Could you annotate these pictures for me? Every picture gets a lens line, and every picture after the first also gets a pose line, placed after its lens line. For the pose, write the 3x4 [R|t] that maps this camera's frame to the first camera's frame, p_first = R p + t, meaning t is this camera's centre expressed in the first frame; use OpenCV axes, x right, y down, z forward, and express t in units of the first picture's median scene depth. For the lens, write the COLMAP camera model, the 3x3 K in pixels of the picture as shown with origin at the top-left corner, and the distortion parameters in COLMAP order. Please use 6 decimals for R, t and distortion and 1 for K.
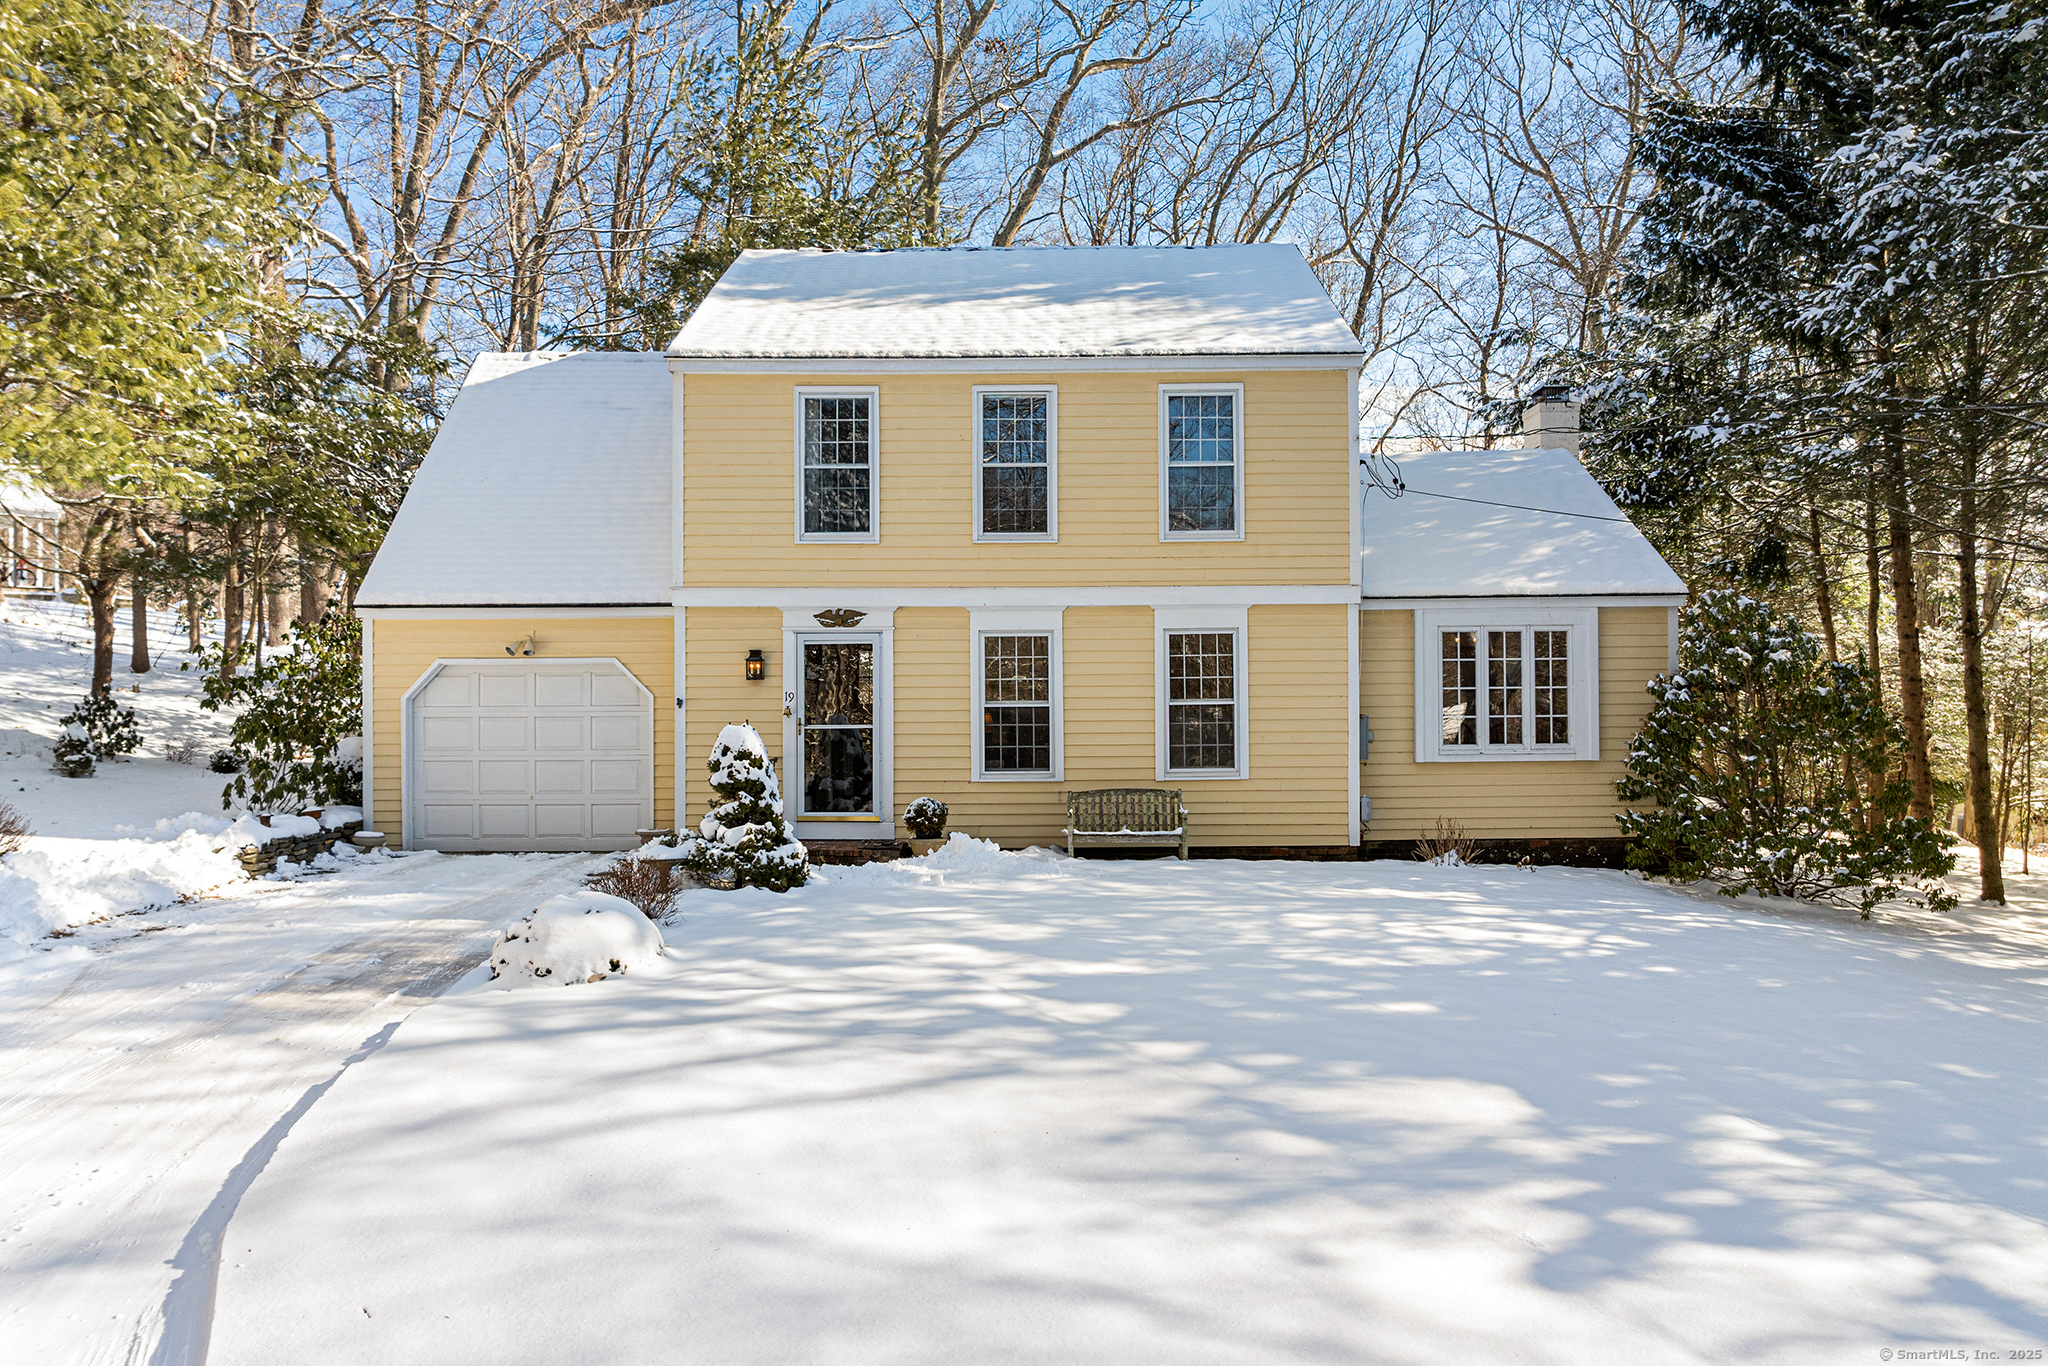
lens RADIAL K [[1416.4, 0, 1020.8], [0, 1416.4, 687.2], [0, 0, 1]] dist [-0.037866, -0.000623]
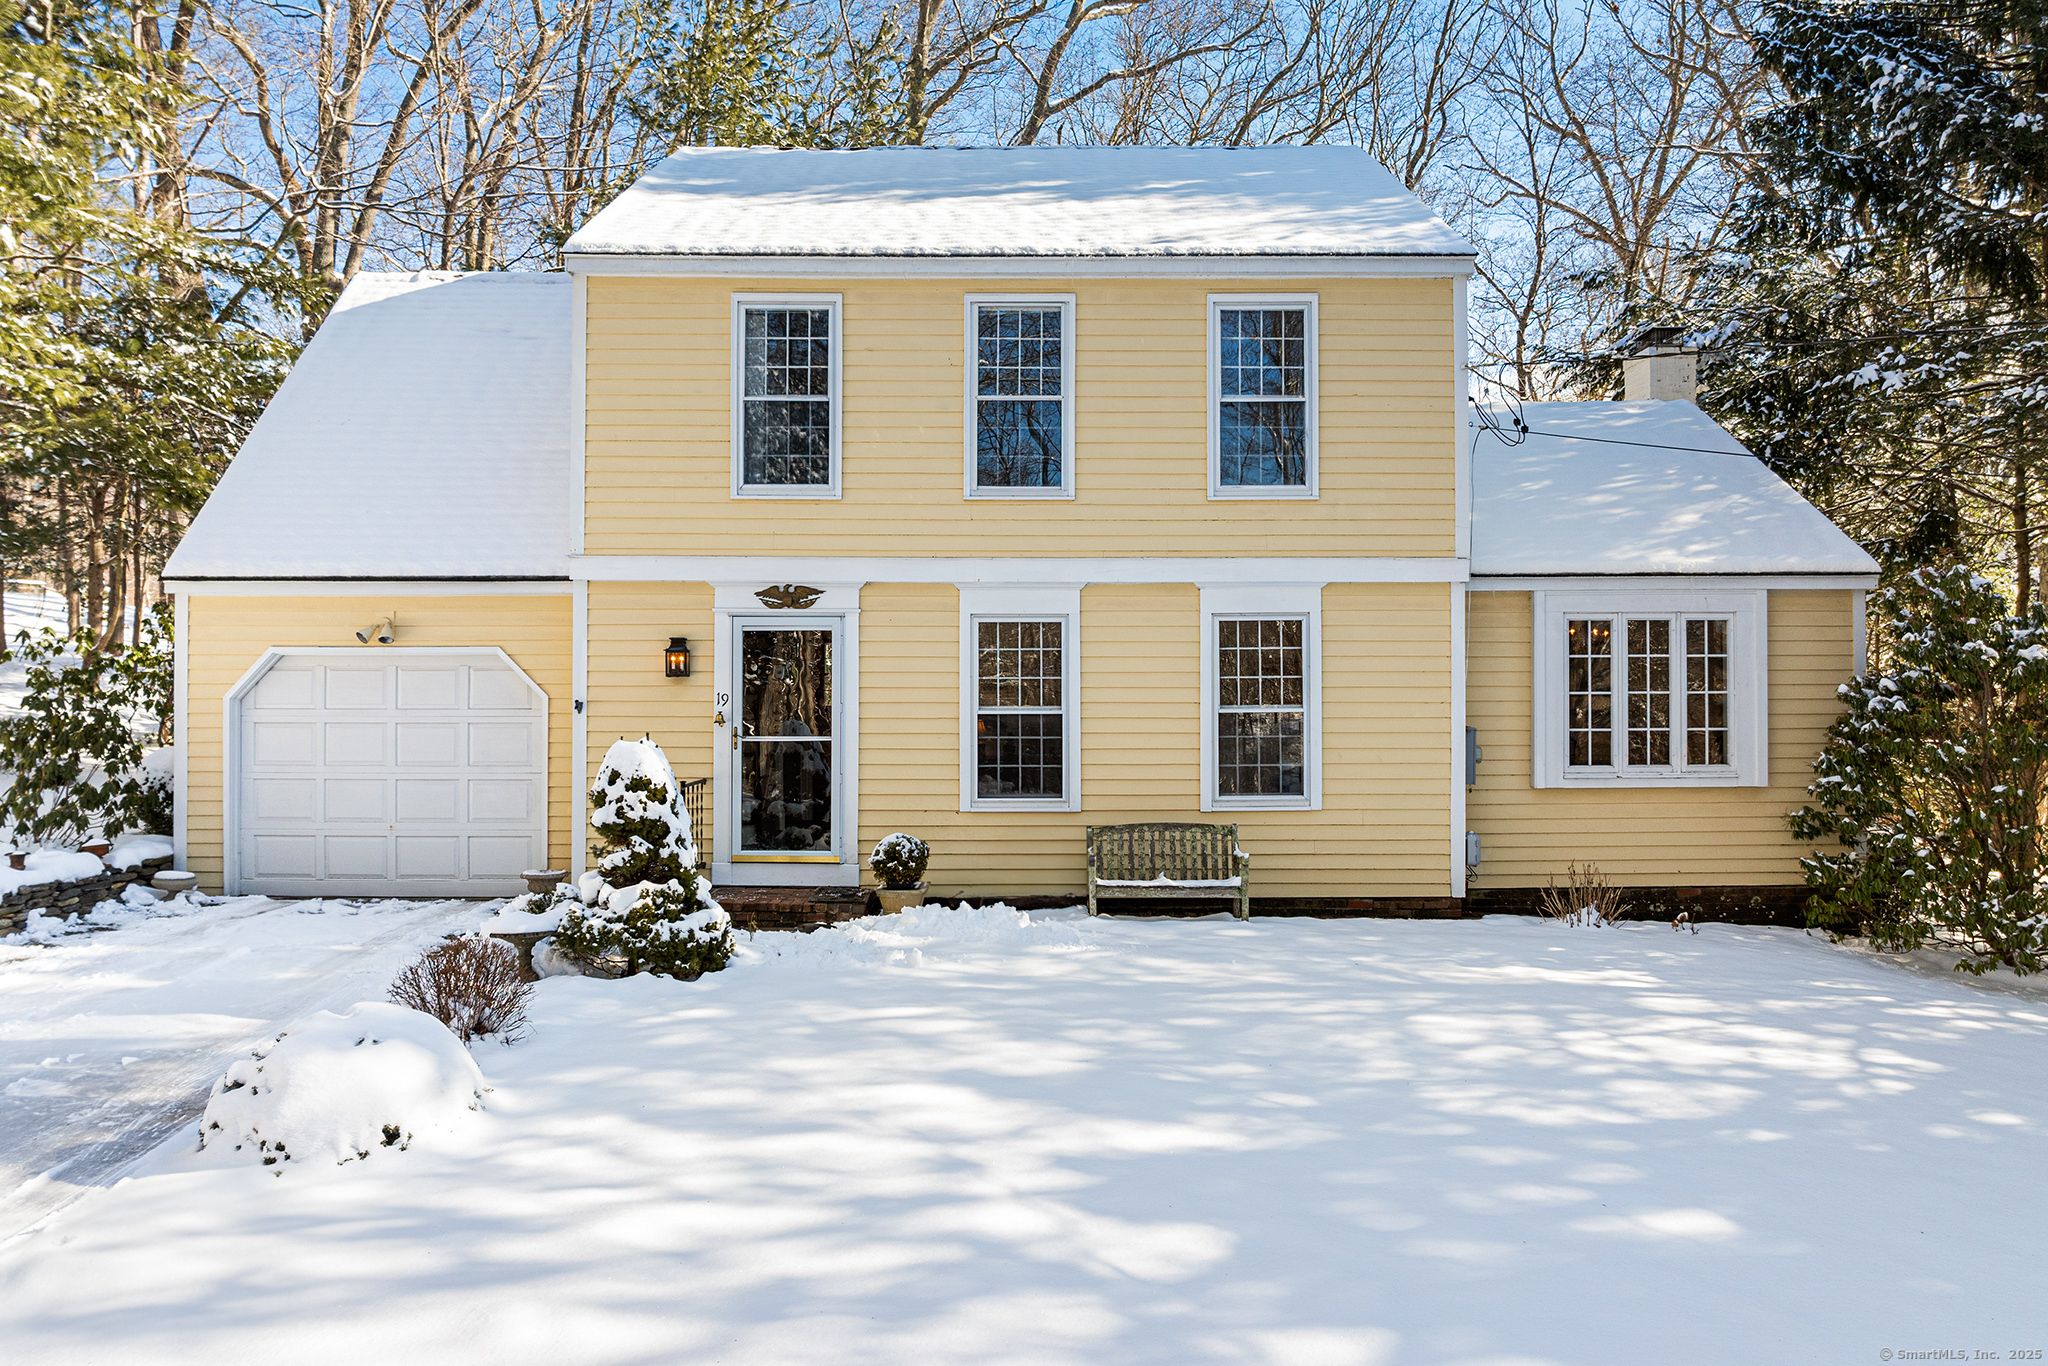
lens RADIAL K [[1416.4, 0, 1027.1], [0, 1416.4, 674.9], [0, 0, 1]] dist [-0.037866, -0.000623]
pose [[0.999840, 0.005910, 0.016856, -0.012100], [-0.005789, 0.999957, -0.007244, -0.001721], [-0.016898, 0.007145, 0.999832, 0.234152]]
